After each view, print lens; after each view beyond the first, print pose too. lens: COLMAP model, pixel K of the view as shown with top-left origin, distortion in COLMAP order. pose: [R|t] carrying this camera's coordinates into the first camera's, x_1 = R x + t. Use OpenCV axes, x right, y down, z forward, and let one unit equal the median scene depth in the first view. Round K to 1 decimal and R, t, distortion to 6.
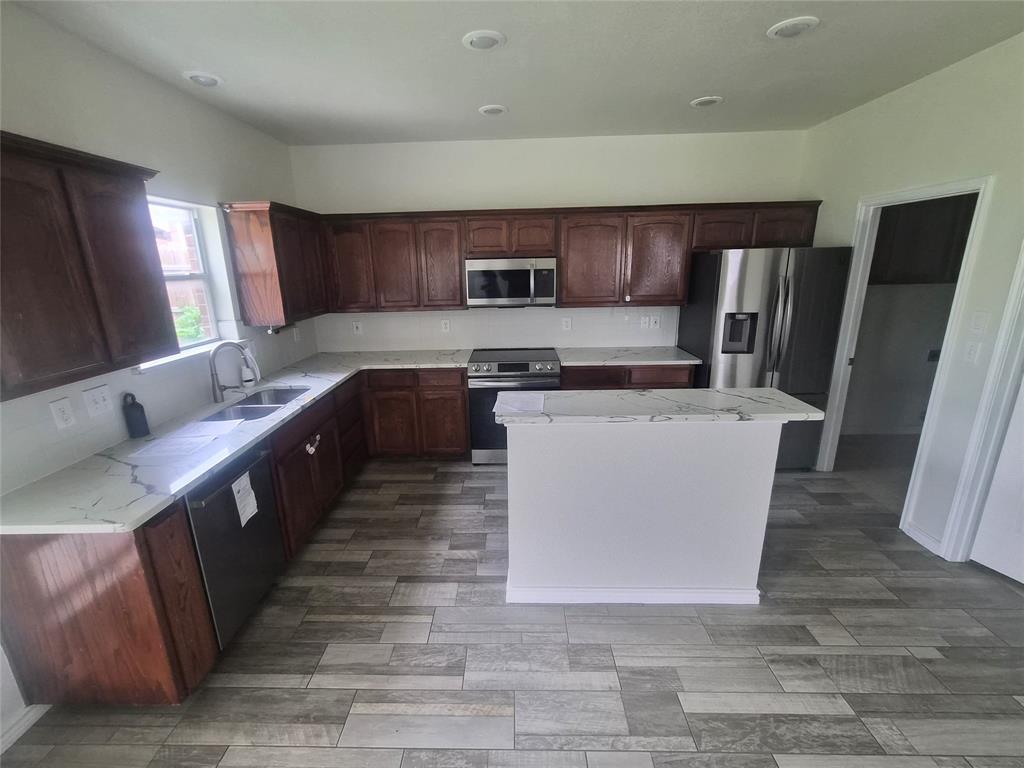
lens RADIAL K [[447.5, 0, 496.4], [0, 447.5, 381.7], [0, 0, 1]] dist [-0.001196, 0.000034]
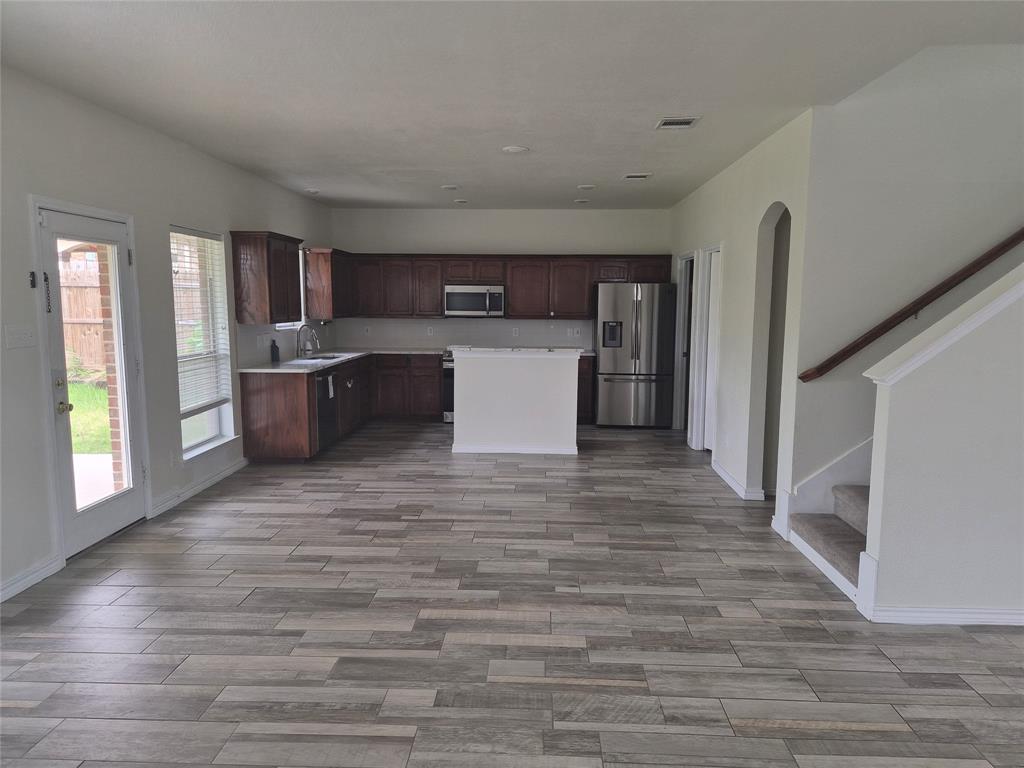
lens RADIAL K [[685.6, 0, 512.0], [0, 685.6, 384.0], [0, 0, 1]] dist [0.081945, -0.000283]
pose [[0.999511, 0.030772, -0.005588, 0.185948], [-0.031251, 0.989689, -0.139782, 0.387579], [0.001229, 0.139888, 0.990167, -1.296760]]
